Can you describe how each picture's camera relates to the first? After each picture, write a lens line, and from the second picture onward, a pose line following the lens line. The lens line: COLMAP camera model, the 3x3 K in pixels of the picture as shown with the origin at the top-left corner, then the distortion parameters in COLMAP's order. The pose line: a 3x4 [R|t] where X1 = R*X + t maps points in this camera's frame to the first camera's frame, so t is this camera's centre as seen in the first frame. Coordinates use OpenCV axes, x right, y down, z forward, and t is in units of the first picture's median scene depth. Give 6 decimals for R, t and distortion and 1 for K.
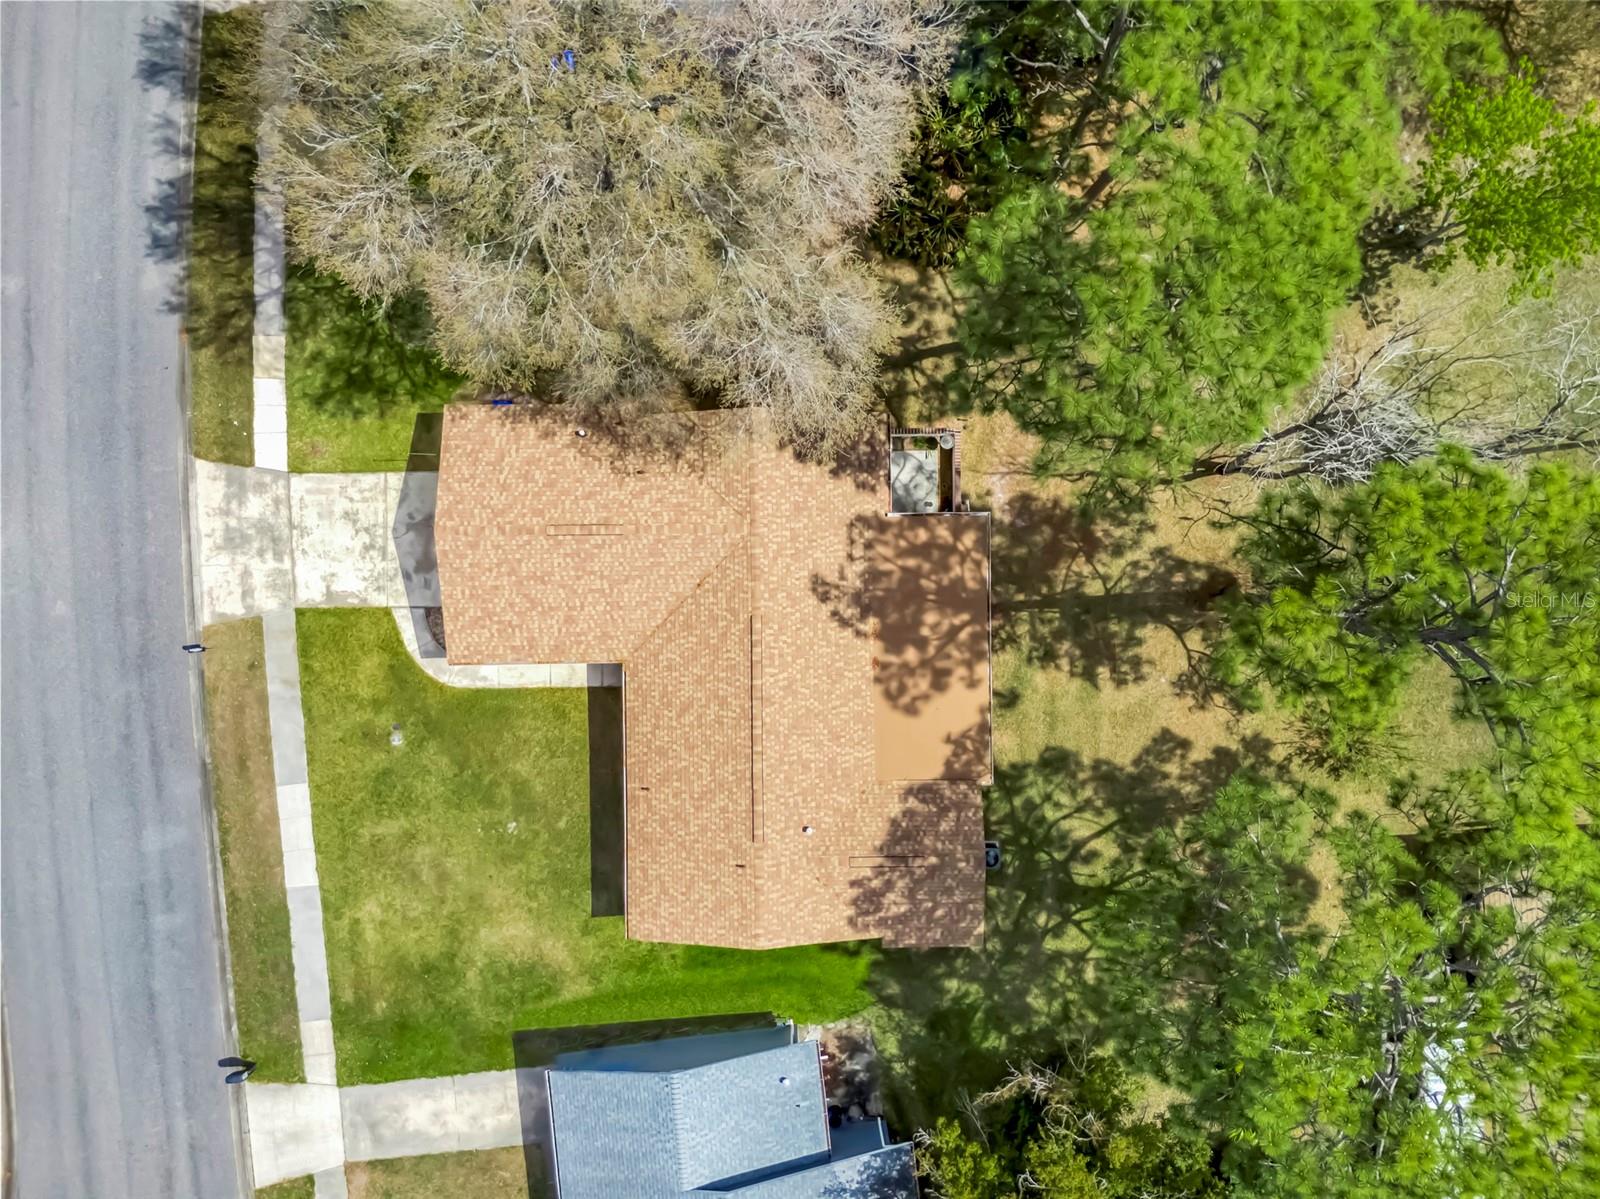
lens RADIAL K [[1193.9, 0, 800.0], [0, 1193.9, 599.5], [0, 0, 1]] dist [0.064341, -0.054198]
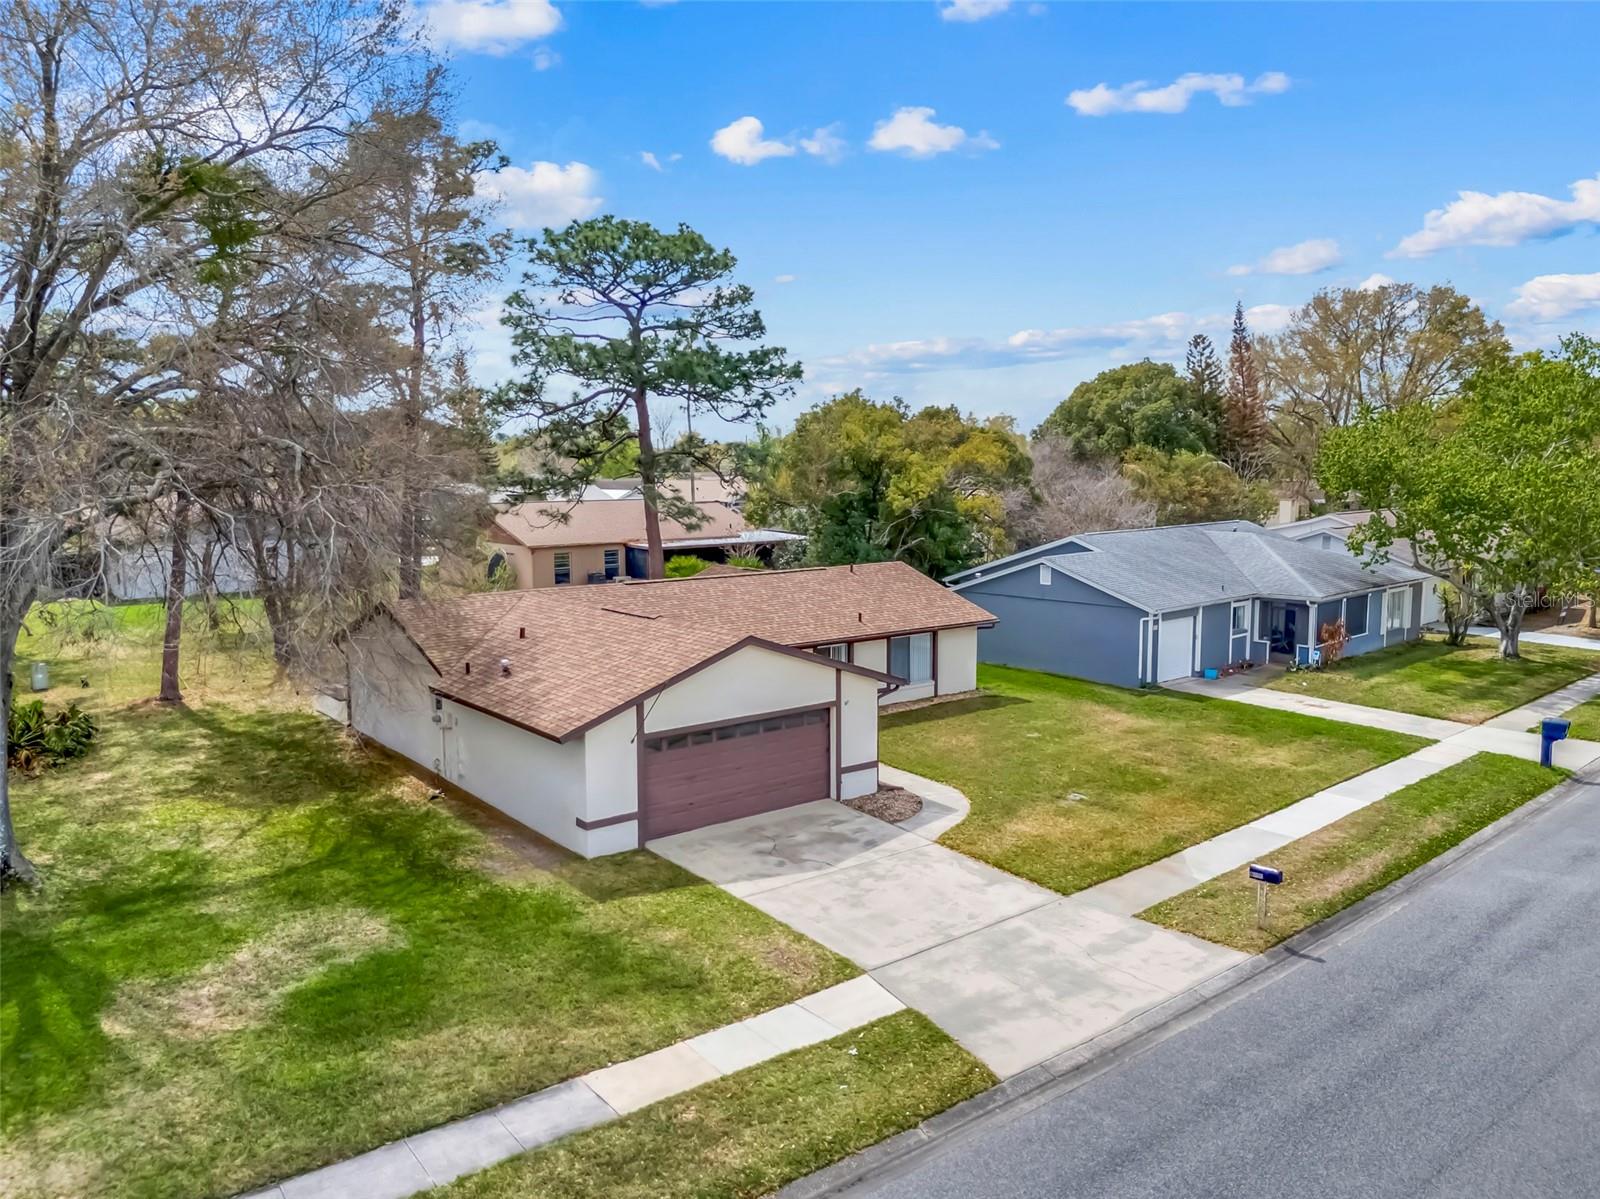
lens RADIAL K [[1207.6, 0, 800.0], [0, 1207.6, 599.5], [0, 0, 1]] dist [0.066233, -0.057035]
pose [[-0.603334, -0.092482, 0.792108, -0.741677], [0.797449, -0.079838, 0.598081, -0.374196], [0.007929, 0.992508, 0.121918, 0.814389]]
